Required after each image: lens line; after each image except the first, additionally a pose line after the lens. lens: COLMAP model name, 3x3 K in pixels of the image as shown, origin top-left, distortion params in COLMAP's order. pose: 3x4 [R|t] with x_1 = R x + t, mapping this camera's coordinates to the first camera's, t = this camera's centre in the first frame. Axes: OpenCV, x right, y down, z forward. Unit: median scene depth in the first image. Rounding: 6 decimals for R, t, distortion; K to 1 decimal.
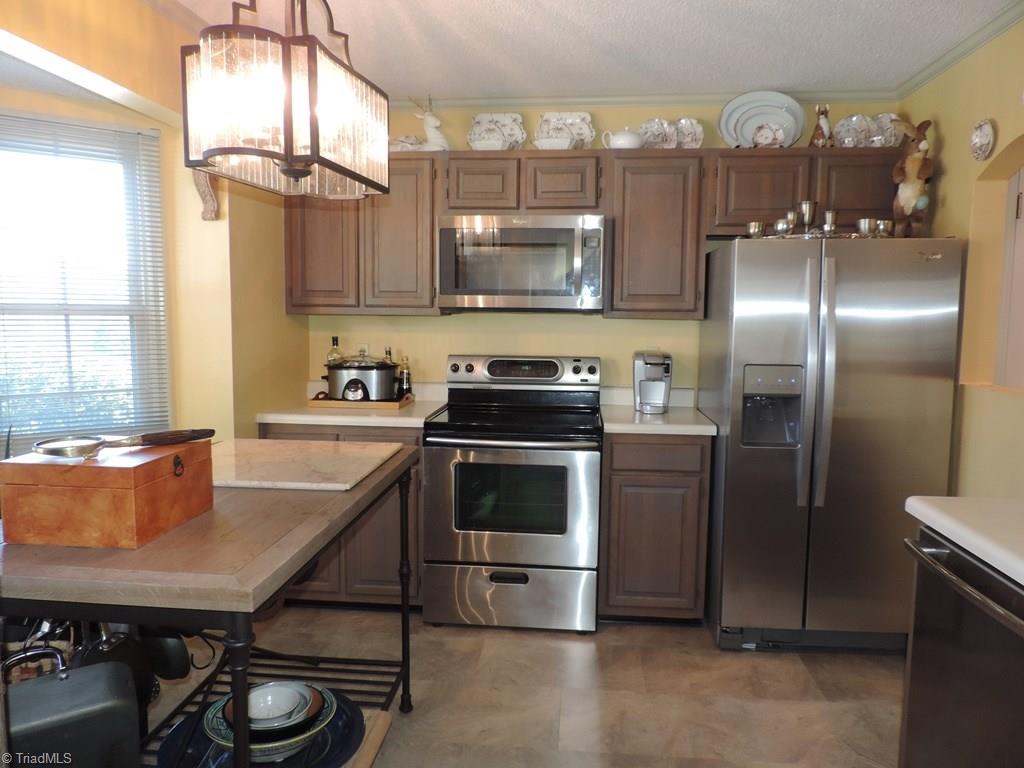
lens RADIAL K [[733.2, 0, 507.0], [0, 733.2, 385.6], [0, 0, 1]] dist [-0.027010, 0.008566]
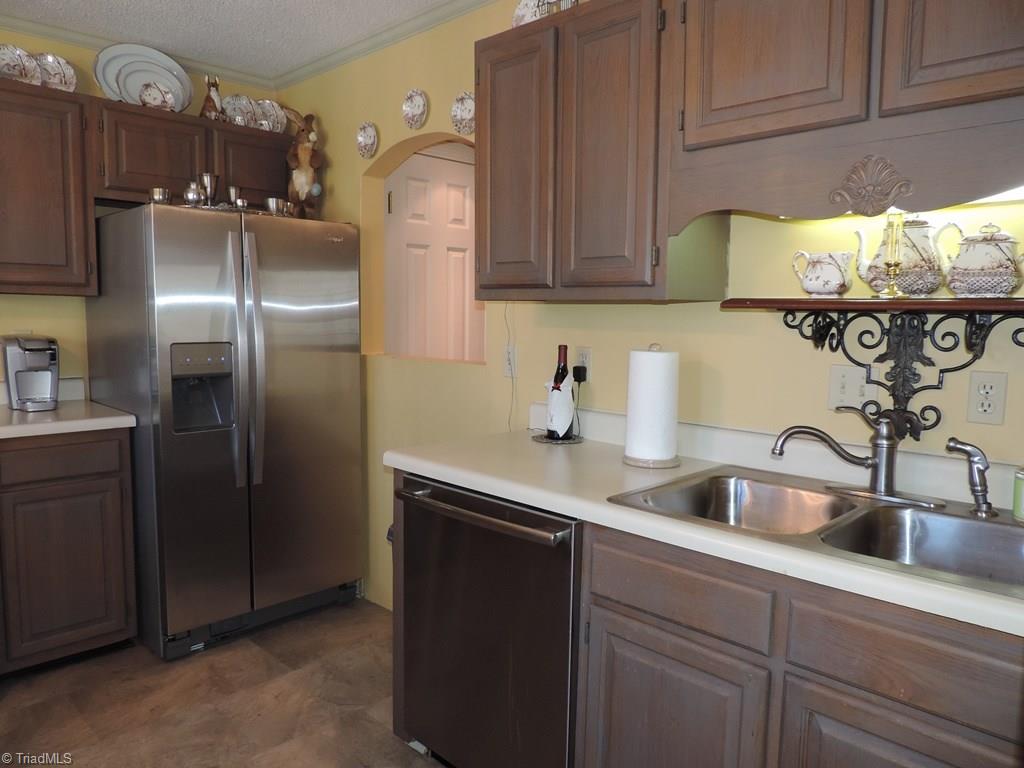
lens RADIAL K [[733.2, 0, 512.8], [0, 733.2, 384.7], [0, 0, 1]] dist [-0.027010, 0.008566]
pose [[0.620644, -0.073821, 0.780610, -0.114446], [0.067190, 0.996903, 0.040855, 0.012837], [-0.781209, 0.027093, 0.623682, 0.096827]]
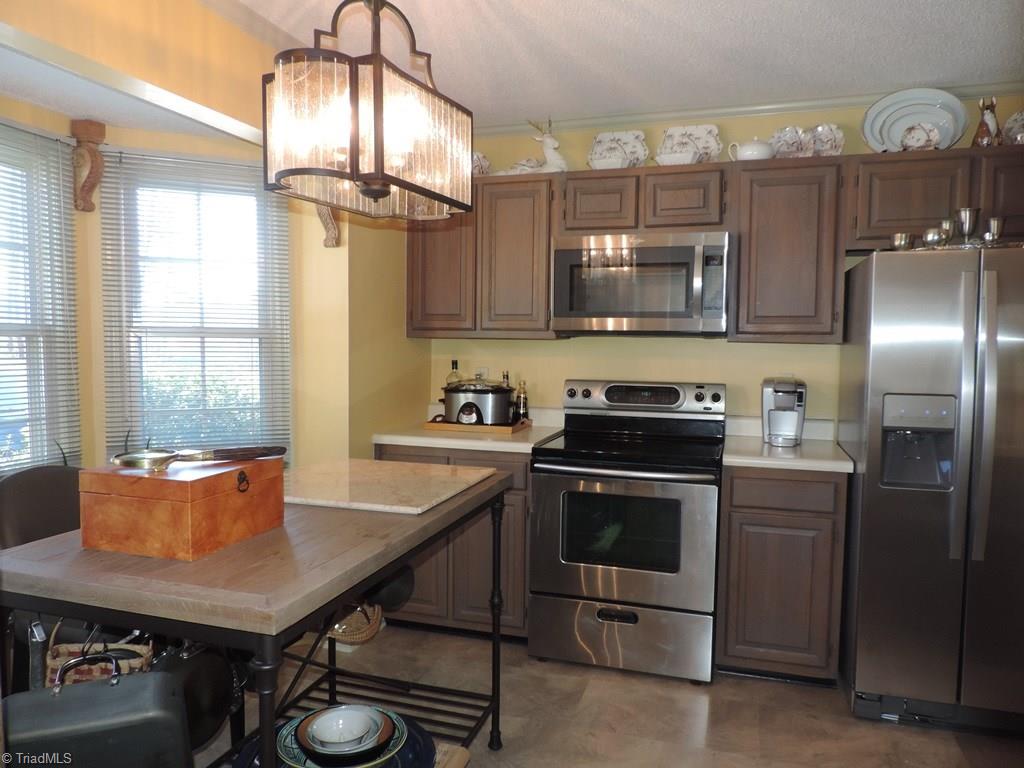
lens RADIAL K [[733.2, 0, 504.1], [0, 733.2, 385.7], [0, 0, 1]] dist [-0.027010, 0.008566]
pose [[0.976539, 0.013521, -0.214917, 0.061433], [-0.021375, 0.999184, -0.034261, 0.001753], [0.214278, 0.038051, 0.976031, 0.040826]]
